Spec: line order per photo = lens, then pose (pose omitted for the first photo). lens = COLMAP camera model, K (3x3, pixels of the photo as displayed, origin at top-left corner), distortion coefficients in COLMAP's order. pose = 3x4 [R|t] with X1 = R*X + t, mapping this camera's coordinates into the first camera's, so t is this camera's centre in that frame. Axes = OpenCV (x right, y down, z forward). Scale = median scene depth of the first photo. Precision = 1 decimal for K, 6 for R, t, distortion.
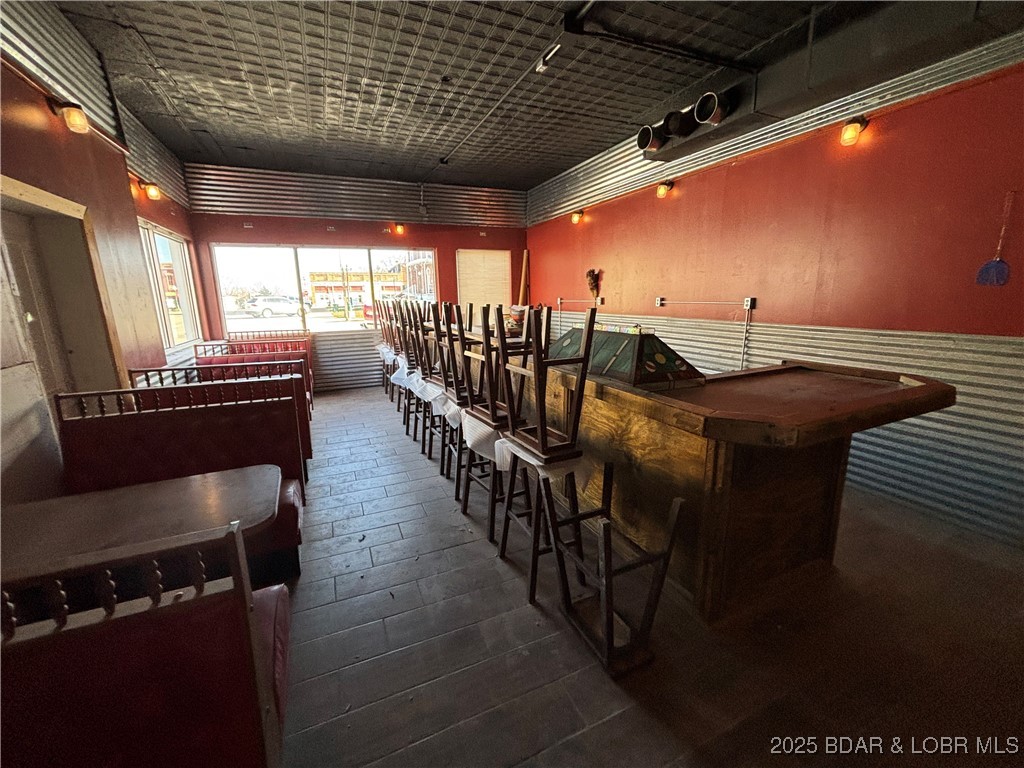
lens RADIAL K [[411.9, 0, 511.2], [0, 411.9, 382.8], [0, 0, 1]] dist [0.002810, -0.001751]
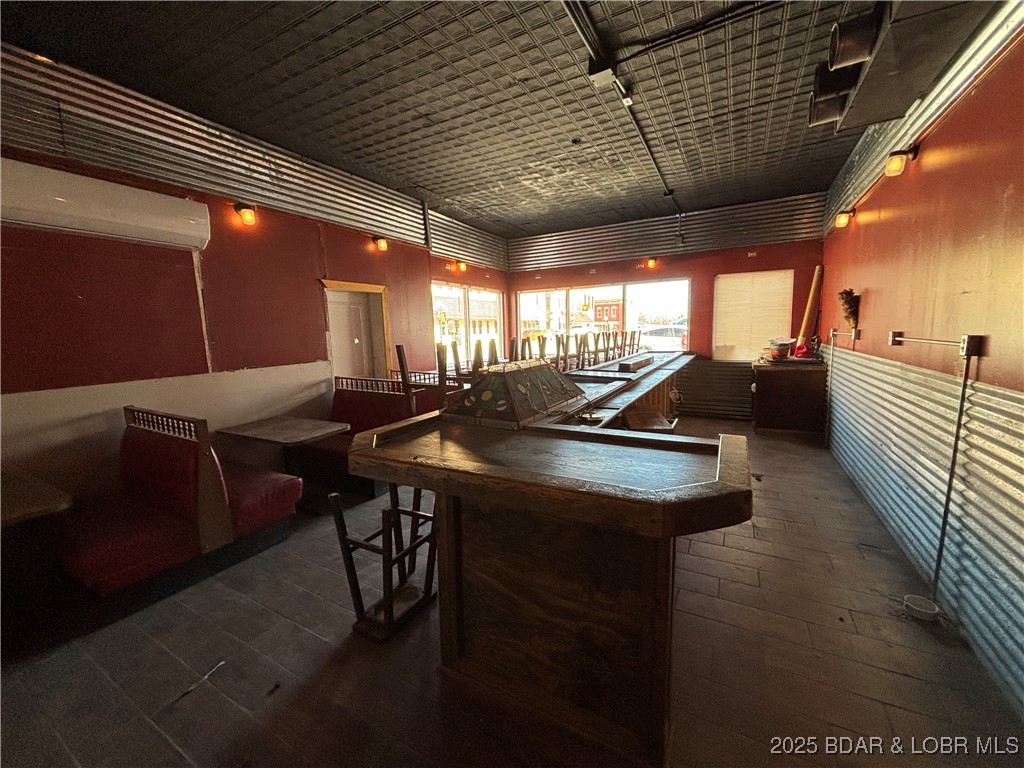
lens RADIAL K [[411.9, 0, 509.6], [0, 411.9, 377.7], [0, 0, 1]] dist [0.002810, -0.001751]
pose [[0.594862, 0.096714, -0.797988, 0.567389], [-0.157756, 0.987476, 0.002081, -0.054785], [0.788196, 0.124650, 0.602669, 0.206791]]
